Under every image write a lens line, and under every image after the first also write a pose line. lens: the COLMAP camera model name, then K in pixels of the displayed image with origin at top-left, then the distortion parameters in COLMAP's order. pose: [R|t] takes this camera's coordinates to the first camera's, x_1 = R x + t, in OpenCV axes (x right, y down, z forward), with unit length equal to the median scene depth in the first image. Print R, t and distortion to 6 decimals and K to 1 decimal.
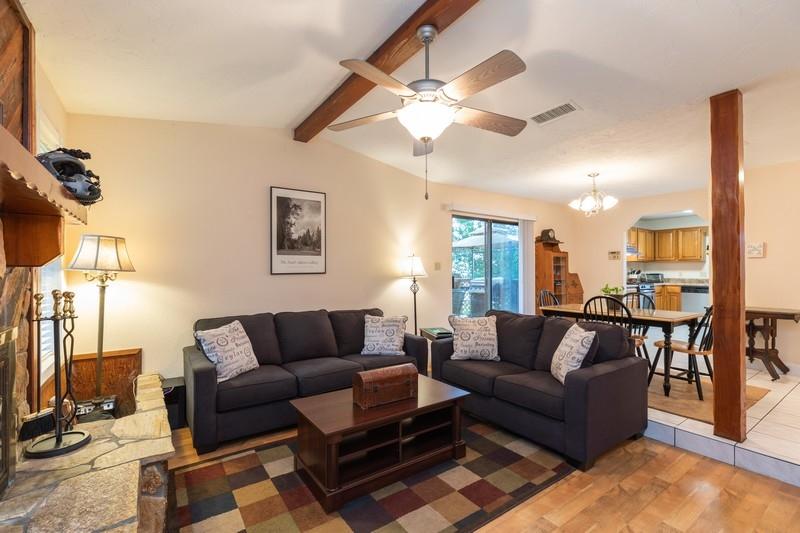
lens RADIAL K [[359.0, 0, 410.2], [0, 359.0, 267.0], [0, 0, 1]] dist [0.009431, -0.002057]
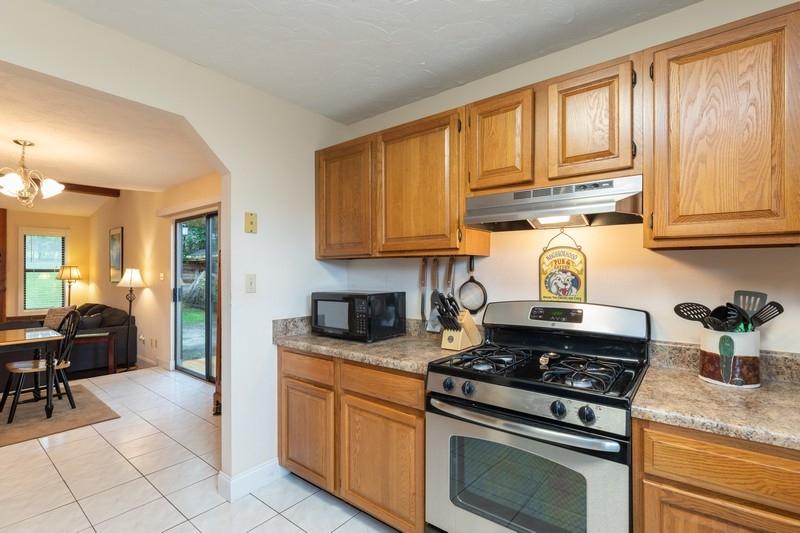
lens RADIAL K [[373.7, 0, 402.1], [0, 373.7, 272.4], [0, 0, 1]] dist [-0.003214, -0.000807]
pose [[0.271352, 0.000623, -0.962480, 1.533019], [0.011874, 0.999922, 0.003995, -0.013921], [0.962407, -0.012513, 0.271323, 1.678288]]
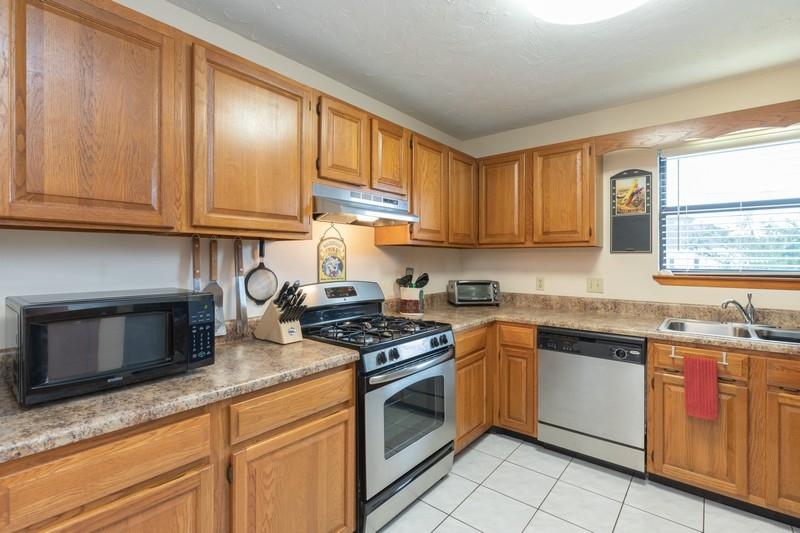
lens RADIAL K [[373.1, 0, 418.0], [0, 373.1, 254.9], [0, 0, 1]] dist [-0.000424, -0.001937]
pose [[0.962827, 0.003237, 0.270099, 1.105024], [-0.003142, 0.999995, -0.000787, -0.014753], [-0.270100, -0.000091, 0.962832, 1.404729]]
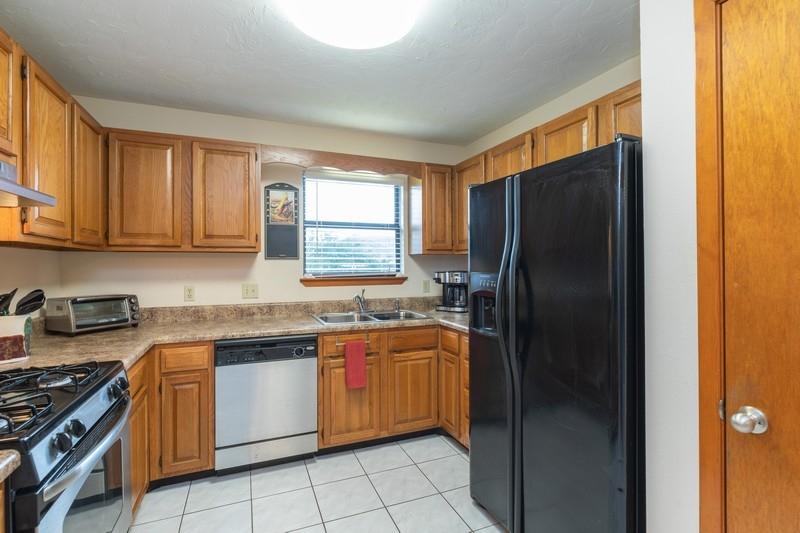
lens RADIAL K [[373.1, 0, 389.5], [0, 373.1, 258.8], [0, 0, 1]] dist [-0.000424, -0.001937]
pose [[0.246318, 0.011623, 0.969119, 0.996563], [-0.005507, 0.999929, -0.010593, -0.014372], [-0.969173, -0.002728, 0.246365, 1.562940]]
